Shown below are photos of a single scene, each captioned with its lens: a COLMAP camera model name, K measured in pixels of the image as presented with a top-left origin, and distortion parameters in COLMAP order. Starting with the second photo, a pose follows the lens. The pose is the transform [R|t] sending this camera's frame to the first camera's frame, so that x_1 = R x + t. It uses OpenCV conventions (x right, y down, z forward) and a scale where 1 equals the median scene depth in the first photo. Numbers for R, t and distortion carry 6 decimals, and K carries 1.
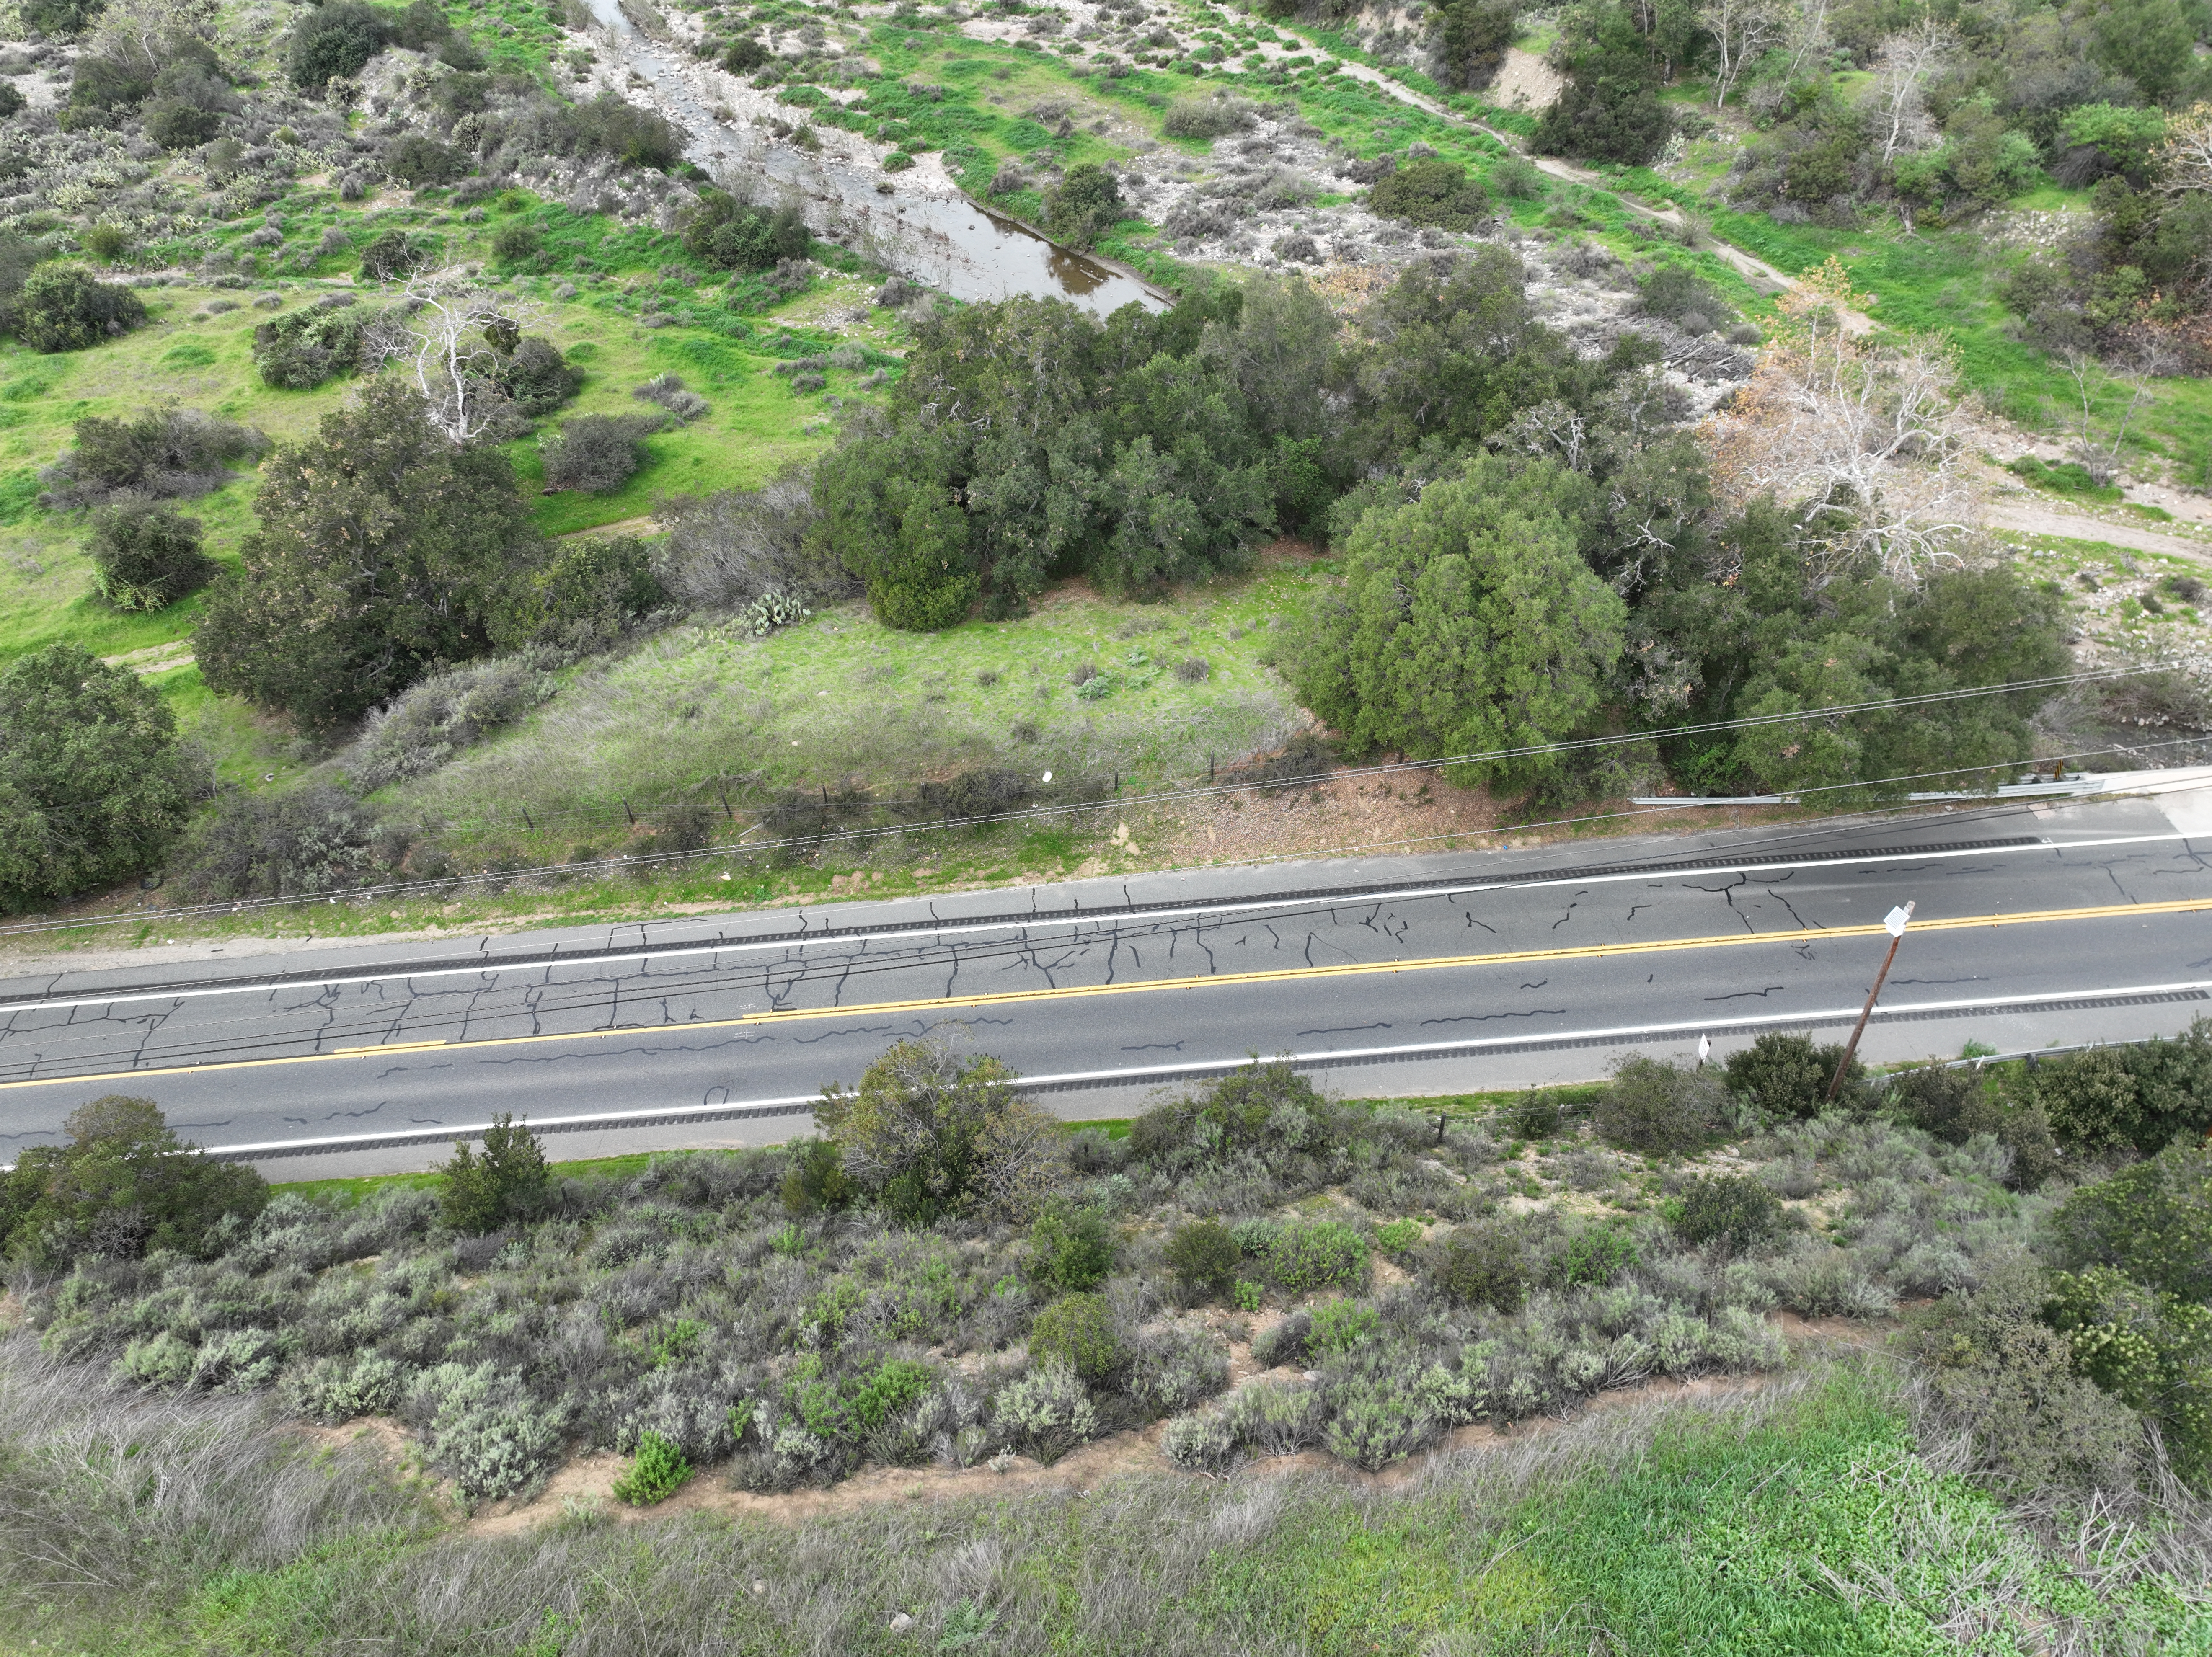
lens RADIAL K [[1540.5, 0, 1106.0], [0, 1540.5, 828.5], [0, 0, 1]] dist [-0.004282, 0.021447]
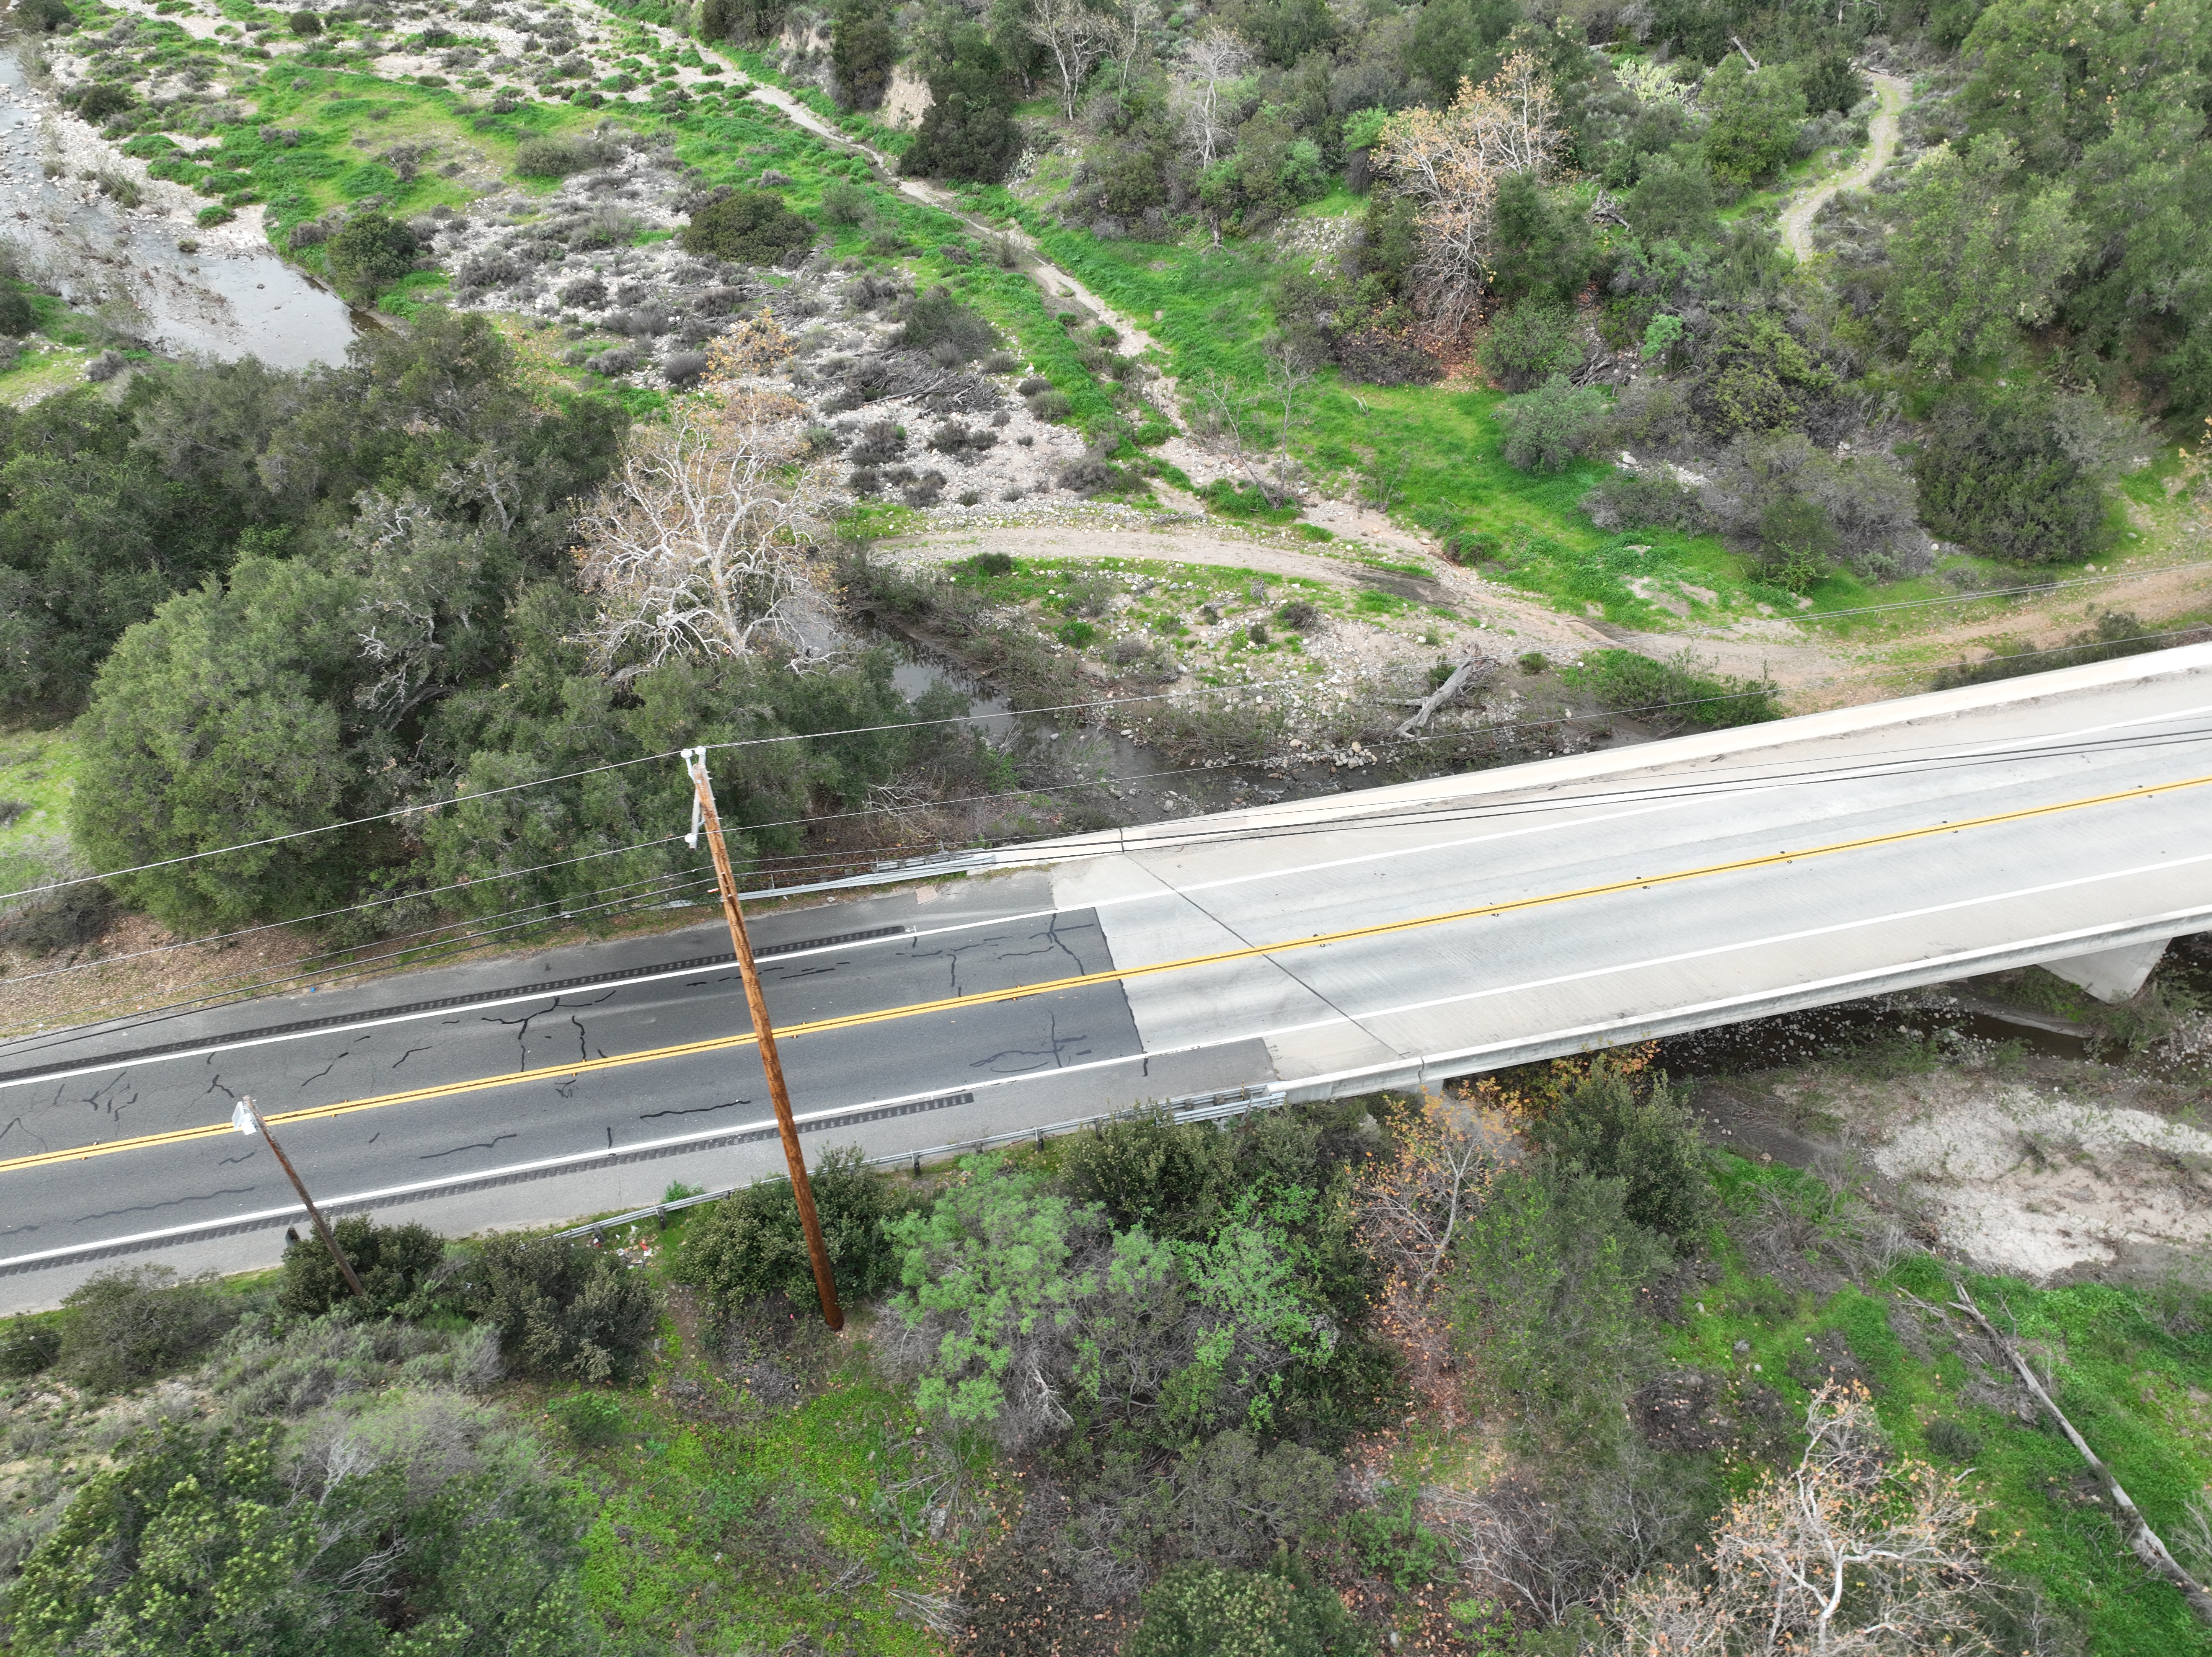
lens RADIAL K [[1540.3, 0, 1106.0], [0, 1540.3, 828.5], [0, 0, 1]] dist [-0.007284, 0.028987]
pose [[0.993709, -0.082729, 0.075490, 0.579438], [0.082762, 0.996566, 0.002704, -0.040174], [-0.075455, 0.003560, 0.997143, 0.051676]]
